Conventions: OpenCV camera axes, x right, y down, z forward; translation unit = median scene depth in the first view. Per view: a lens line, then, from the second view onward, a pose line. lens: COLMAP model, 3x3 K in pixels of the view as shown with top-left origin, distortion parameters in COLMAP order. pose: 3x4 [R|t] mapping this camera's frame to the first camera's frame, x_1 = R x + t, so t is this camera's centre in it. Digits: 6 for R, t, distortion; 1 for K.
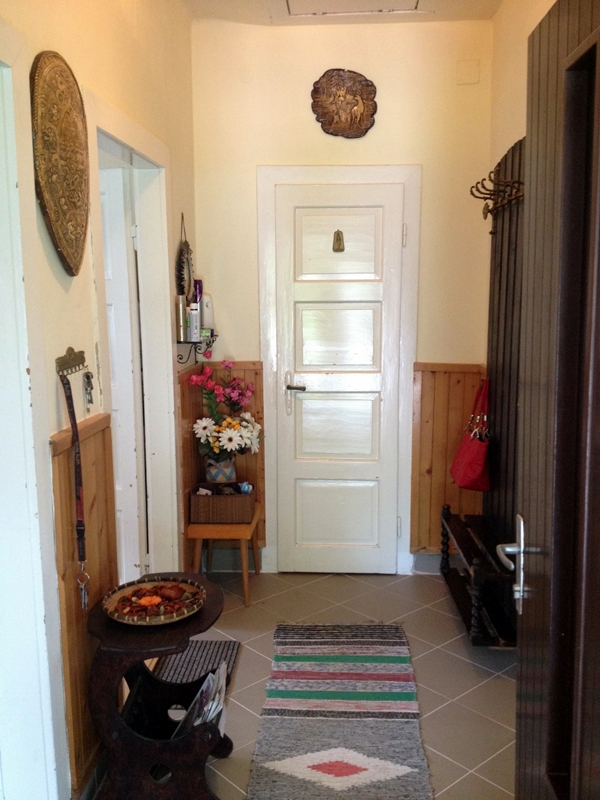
lens RADIAL K [[768.0, 0, 300.0], [0, 768.0, 400.0], [0, 0, 1]] dist [0.192791, -0.404211]
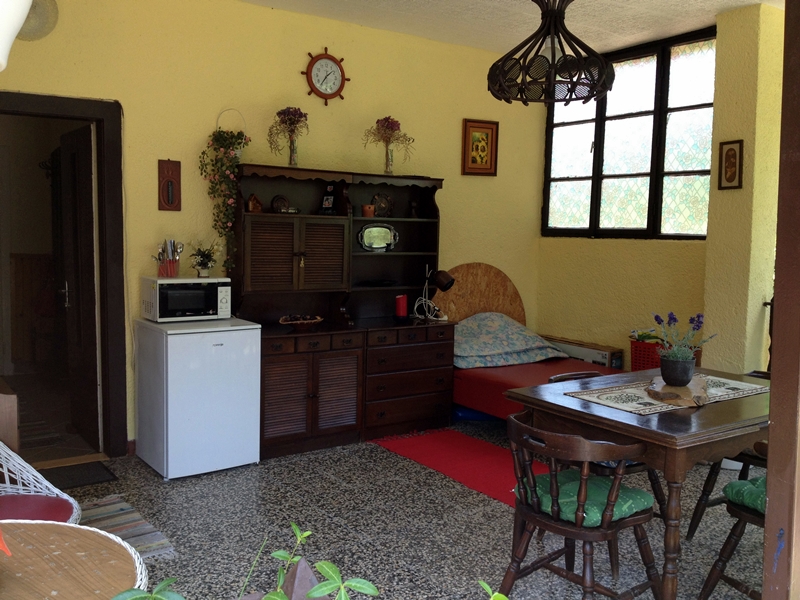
lens RADIAL K [[768.0, 0, 402.1], [0, 768.0, 300.4], [0, 0, 1]] dist [0.192791, -0.404211]
pose [[0.793052, -0.035993, 0.608089, -0.247871], [0.066782, 0.997373, -0.028060, 0.176659], [-0.605482, 0.062863, 0.793373, -1.010636]]
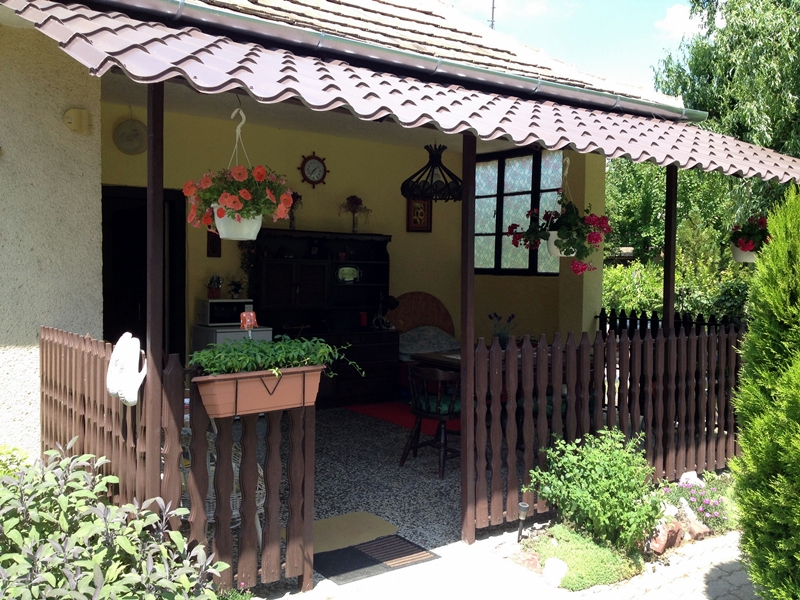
lens RADIAL K [[768.0, 0, 402.1], [0, 768.0, 300.4], [0, 0, 1]] dist [0.192791, -0.404211]
pose [[0.784028, -0.004973, 0.620706, -0.612585], [0.068568, 0.994542, -0.078642, 0.266552], [-0.616927, 0.104218, 0.780090, -1.598142]]
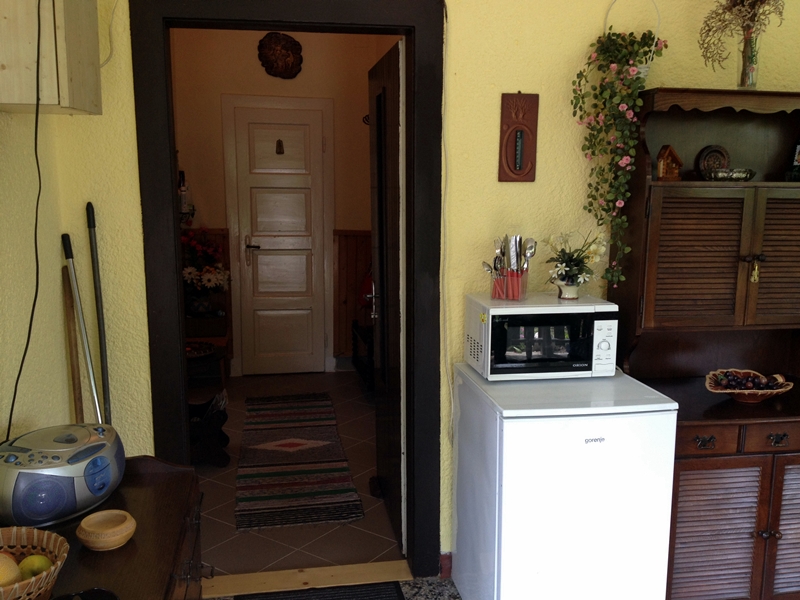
lens RADIAL K [[768.0, 0, 402.1], [0, 768.0, 300.4], [0, 0, 1]] dist [0.192791, -0.404211]
pose [[0.975993, -0.023840, 0.216492, -0.050937], [0.021923, 0.999696, 0.011250, 0.078238], [-0.216695, -0.006234, 0.976220, -0.510236]]
